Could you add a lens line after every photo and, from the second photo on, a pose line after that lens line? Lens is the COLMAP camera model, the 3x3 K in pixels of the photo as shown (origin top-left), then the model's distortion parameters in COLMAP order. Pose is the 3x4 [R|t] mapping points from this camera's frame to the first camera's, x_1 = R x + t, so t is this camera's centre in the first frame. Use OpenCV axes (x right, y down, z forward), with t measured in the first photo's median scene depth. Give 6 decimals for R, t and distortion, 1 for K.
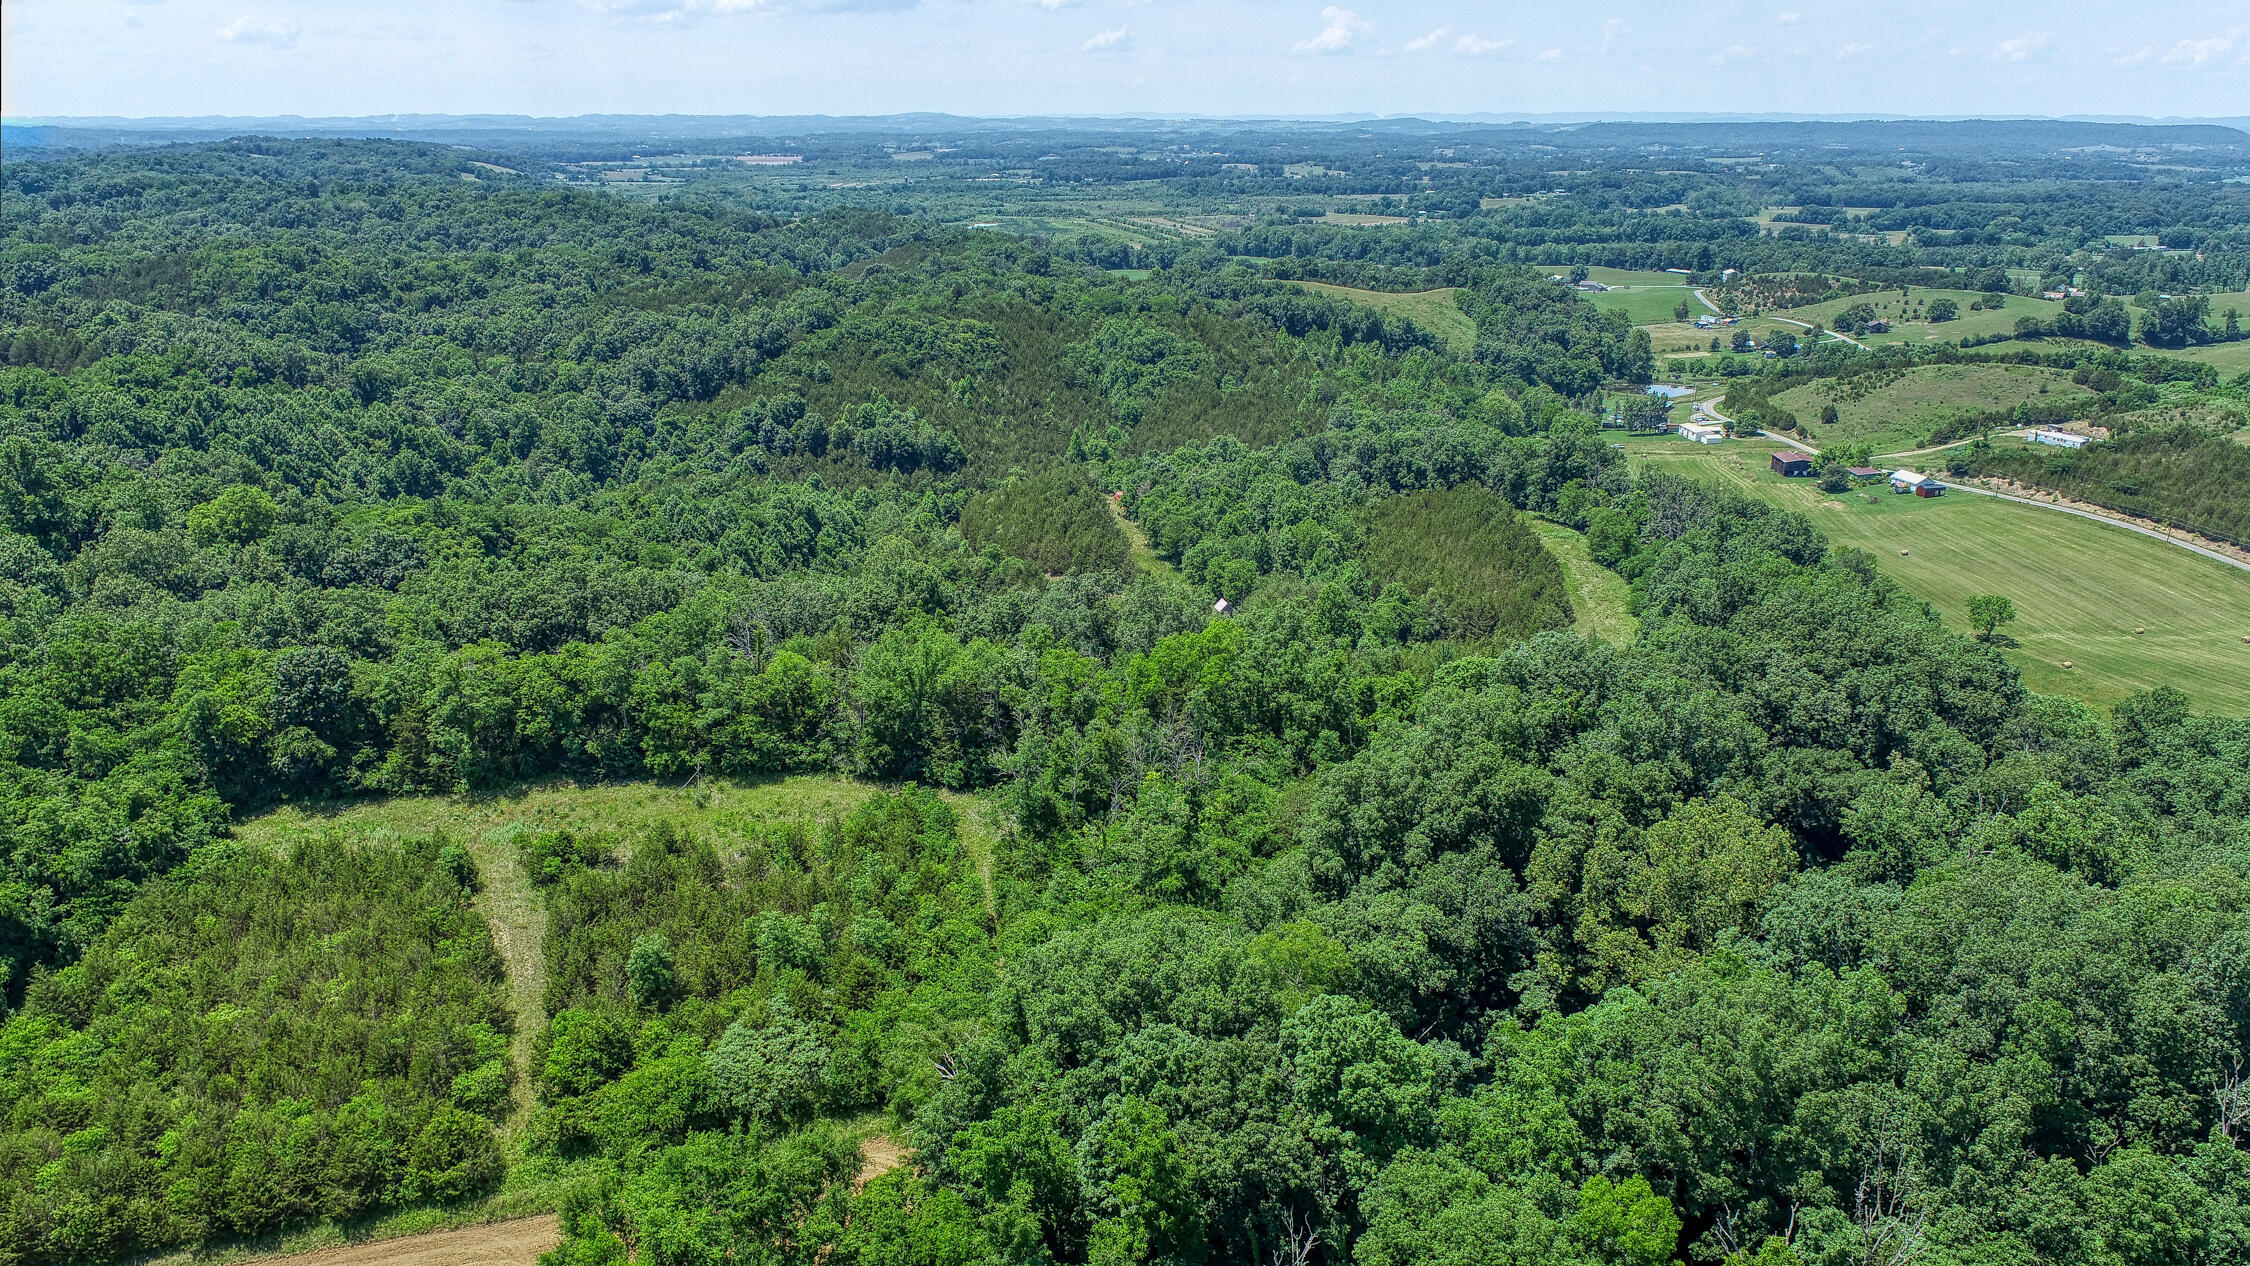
lens RADIAL K [[1523.7, 0, 1124.4], [0, 1523.7, 634.3], [0, 0, 1]] dist [-0.012644, 0.006208]
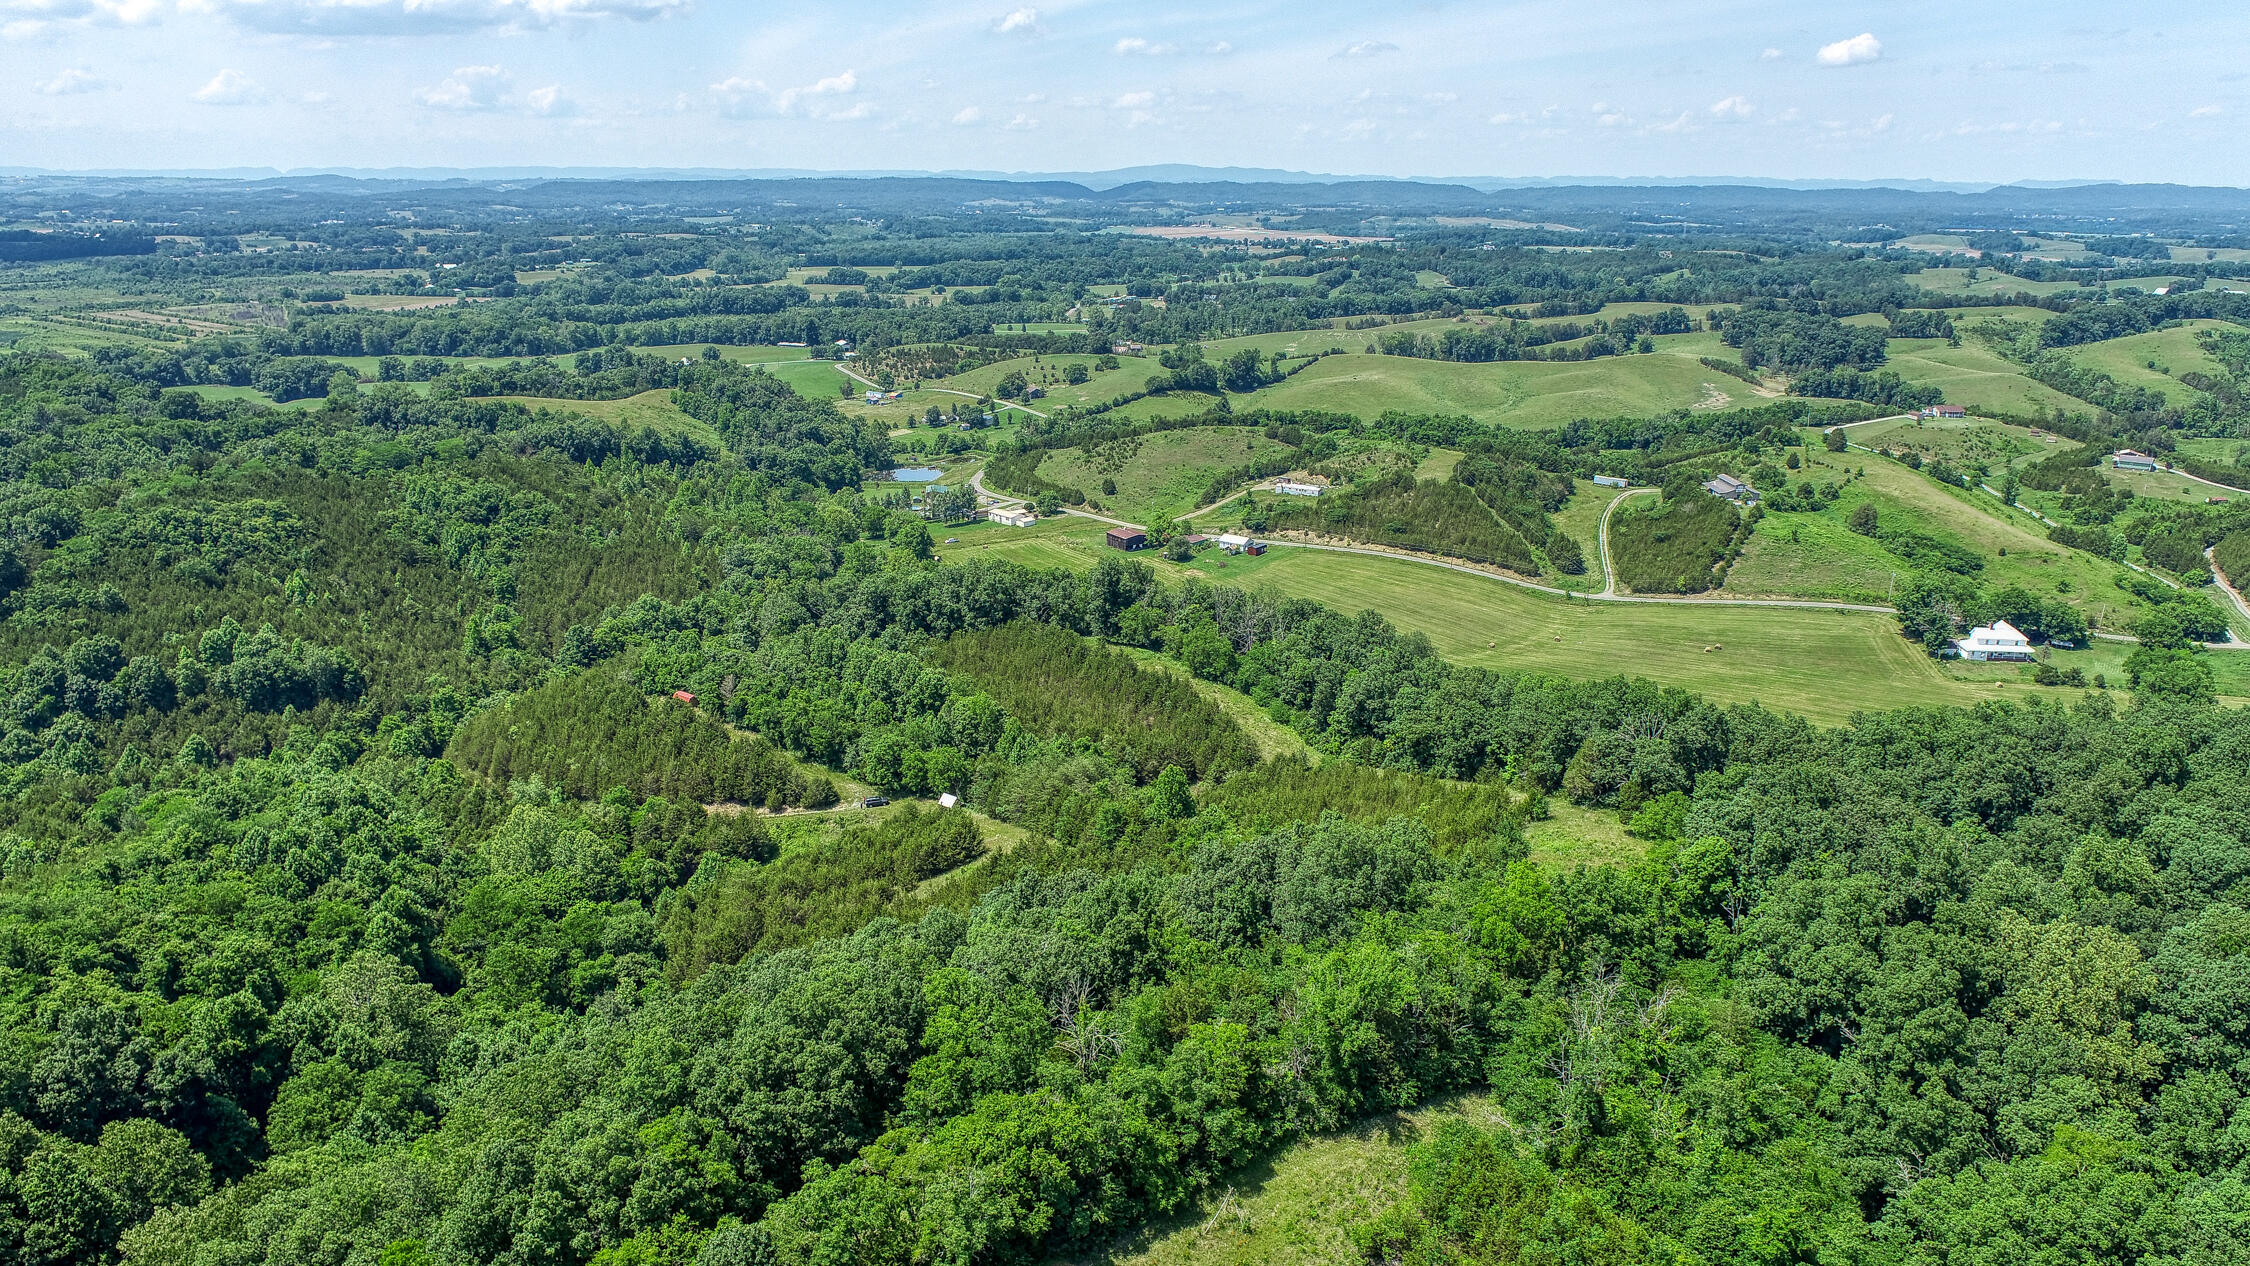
lens RADIAL K [[1523.7, 0, 1121.0], [0, 1523.7, 636.0], [0, 0, 1]] dist [-0.012644, 0.006208]
pose [[0.797856, -0.173589, 0.577316, -0.202613], [0.191487, 0.981026, 0.030340, -0.068156], [-0.571628, 0.086341, 0.815957, 0.077909]]
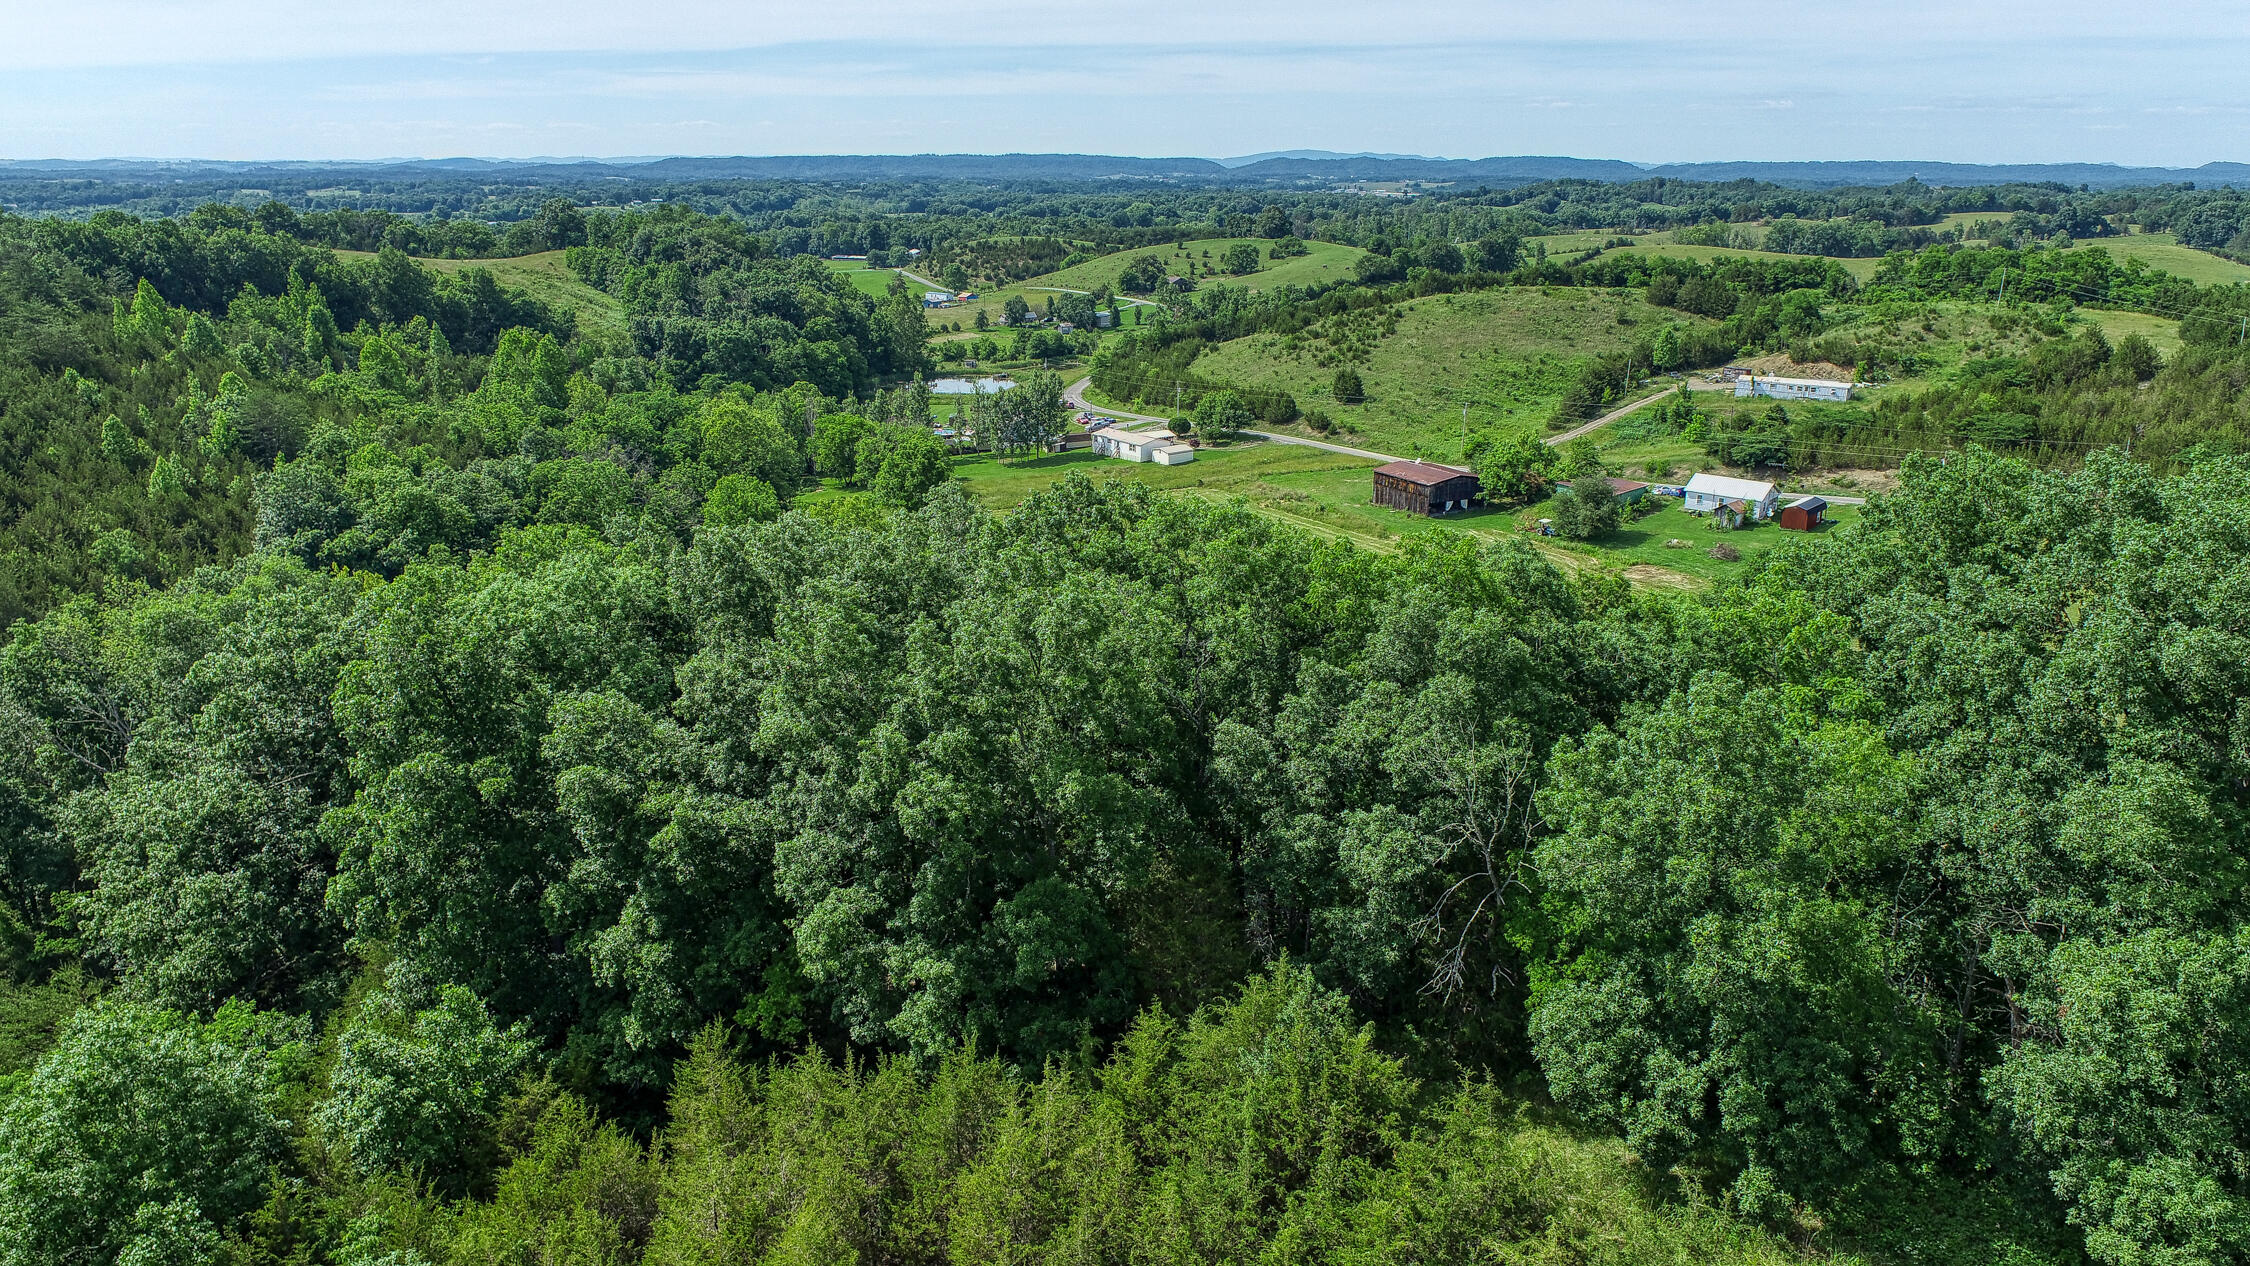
lens RADIAL K [[1523.7, 0, 1128.4], [0, 1523.7, 630.8], [0, 0, 1]] dist [-0.012644, 0.006208]
pose [[0.841230, -0.157449, 0.517245, 0.108112], [0.172864, 0.984770, 0.018624, -0.083545], [-0.512299, 0.073746, 0.855635, 0.586130]]
